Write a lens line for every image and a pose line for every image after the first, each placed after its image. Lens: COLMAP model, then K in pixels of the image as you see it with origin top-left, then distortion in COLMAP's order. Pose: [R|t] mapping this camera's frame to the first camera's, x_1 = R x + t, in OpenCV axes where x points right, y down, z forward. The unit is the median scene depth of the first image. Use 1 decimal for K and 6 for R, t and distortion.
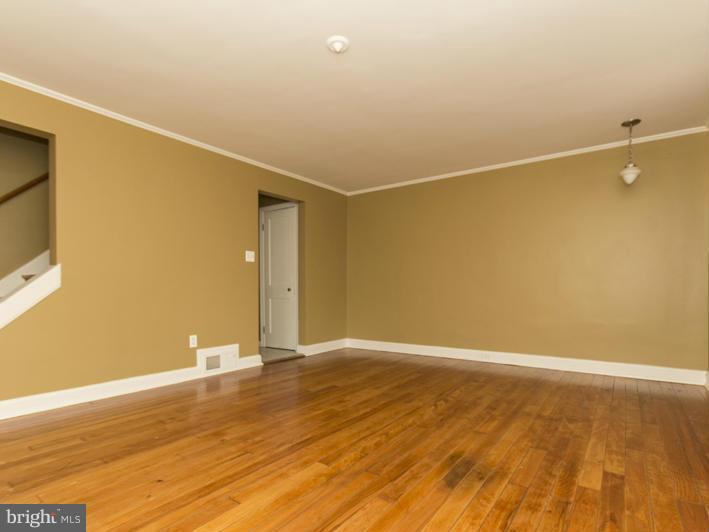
lens RADIAL K [[373.4, 0, 353.0], [0, 373.4, 280.5], [0, 0, 1]] dist [0.001963, 0.001477]
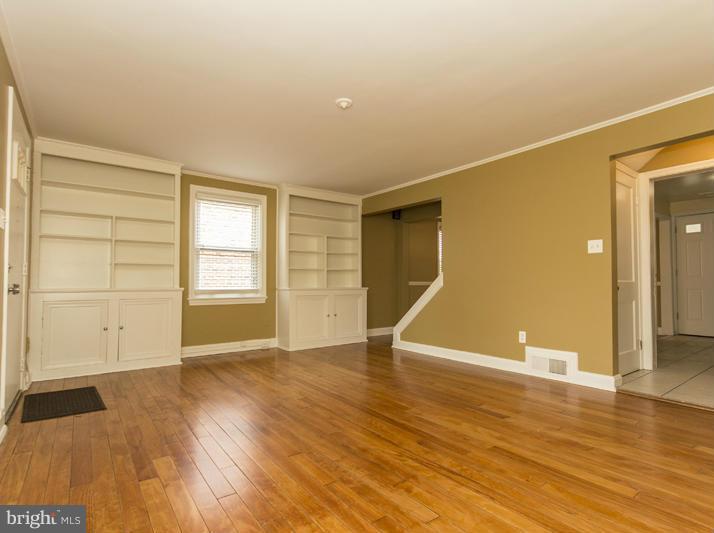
lens RADIAL K [[372.6, 0, 363.4], [0, 372.6, 268.2], [0, 0, 1]] dist [0.003455, 0.001283]
pose [[-0.283341, -0.037592, -0.958282, 0.967438], [0.027447, 0.998504, -0.047286, 0.007944], [0.958626, -0.039700, -0.281886, 1.185264]]
